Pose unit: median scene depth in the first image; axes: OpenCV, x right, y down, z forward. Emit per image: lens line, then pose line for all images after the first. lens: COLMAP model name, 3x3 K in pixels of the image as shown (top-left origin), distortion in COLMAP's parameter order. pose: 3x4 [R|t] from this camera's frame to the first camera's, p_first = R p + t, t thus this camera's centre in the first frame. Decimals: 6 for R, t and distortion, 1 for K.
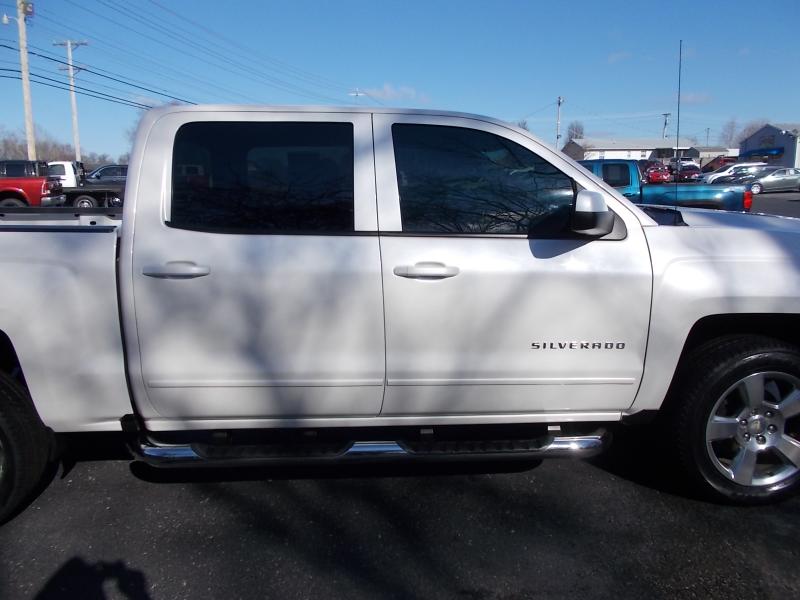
lens RADIAL K [[622.0, 0, 400.0], [0, 622.0, 300.0], [0, 0, 1]] dist [-0.009516, -0.006480]
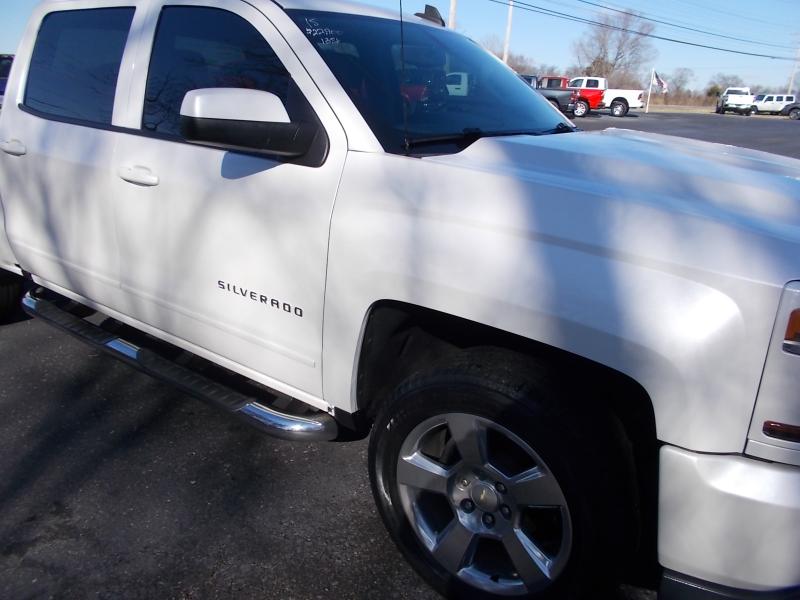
lens RADIAL K [[622.0, 0, 400.0], [0, 622.0, 300.0], [0, 0, 1]] dist [-0.009516, -0.006480]
pose [[0.771189, 0.240762, -0.589323, 0.892376], [-0.164634, 0.969660, 0.180705, -0.094156], [0.614950, -0.042335, 0.787429, 0.499638]]
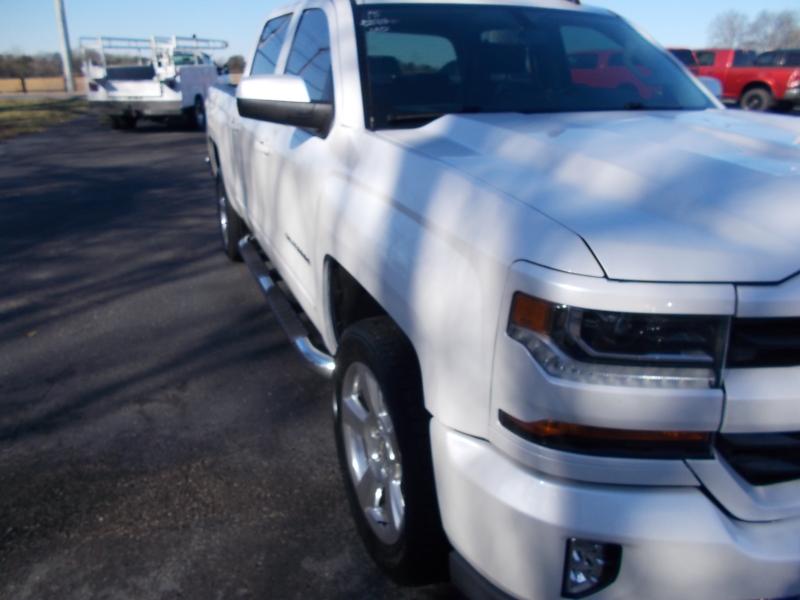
lens RADIAL K [[622.0, 0, 400.0], [0, 622.0, 300.0], [0, 0, 1]] dist [-0.009516, -0.006480]
pose [[0.301365, 0.337005, -0.891968, 1.213941], [-0.186821, 0.938196, 0.291351, -0.156976], [0.935028, 0.078836, 0.345699, 0.830404]]
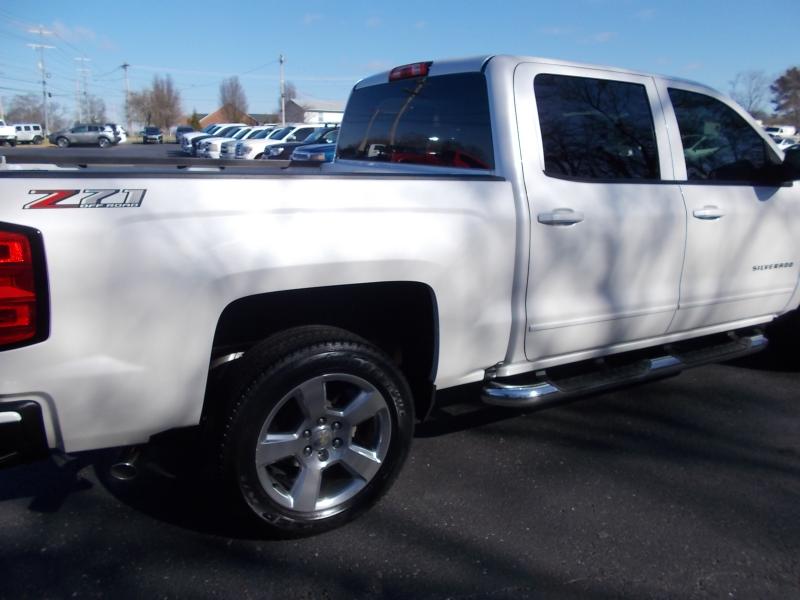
lens RADIAL K [[614.2, 0, 400.0], [0, 614.2, 300.0], [0, 0, 1]] dist [-0.006705, -0.004381]
pose [[0.899360, -0.088430, 0.428173, -1.012730], [0.060170, 0.995047, 0.079123, -0.006941], [-0.433049, -0.045397, 0.900226, 0.162342]]
